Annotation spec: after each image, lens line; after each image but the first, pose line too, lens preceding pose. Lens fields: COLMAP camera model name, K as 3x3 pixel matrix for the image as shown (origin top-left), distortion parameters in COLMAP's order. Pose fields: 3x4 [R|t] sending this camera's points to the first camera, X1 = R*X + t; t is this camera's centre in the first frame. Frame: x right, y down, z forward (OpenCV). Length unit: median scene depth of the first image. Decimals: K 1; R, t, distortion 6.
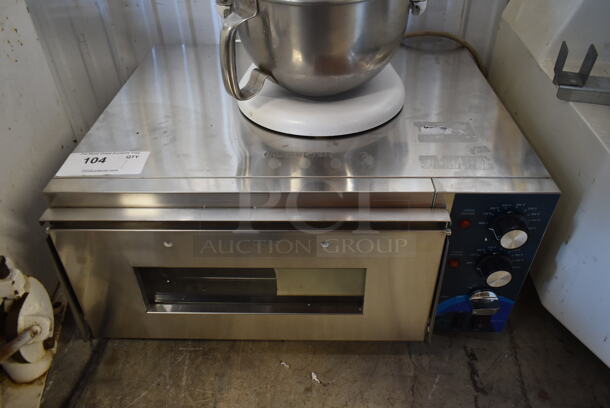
lens RADIAL K [[465.6, 0, 306.4], [0, 465.6, 205.7], [0, 0, 1]] dist [-0.020890, 0.011996]
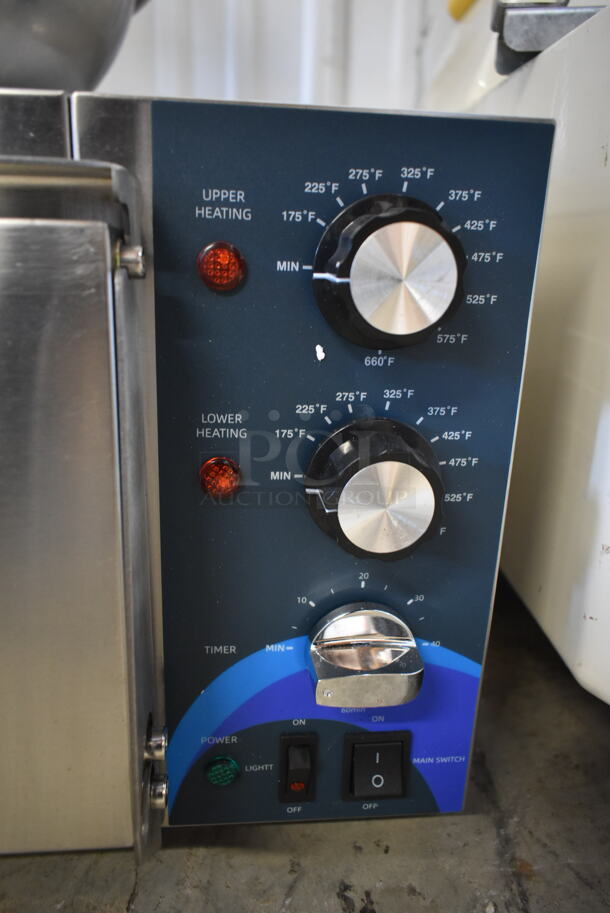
lens RADIAL K [[696.8, 0, 299.6], [0, 696.8, 456.7], [0, 0, 1]] dist [-0.020890, 0.011996]
pose [[0.991816, 0.004206, 0.127605, 0.283599], [0.042386, 0.931924, -0.360169, 0.231921], [-0.120433, 0.362630, 0.924119, 0.576374]]
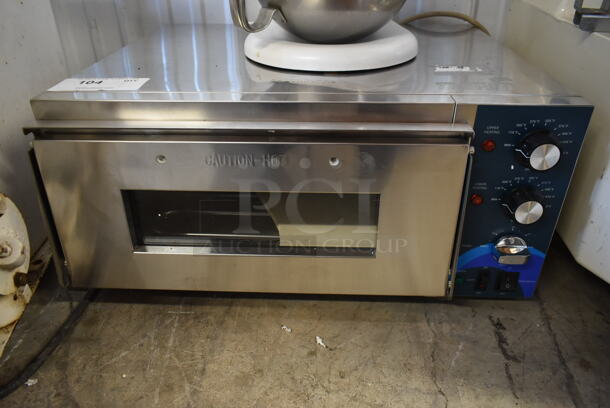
lens RADIAL K [[465.6, 0, 307.0], [0, 465.6, 203.6], [0, 0, 1]] dist [-0.020890, 0.011996]
pose [[0.999735, 0.019023, -0.012977, 0.000123], [-0.020700, 0.989280, -0.144558, 0.244822], [0.010088, 0.144788, 0.989411, 0.098221]]
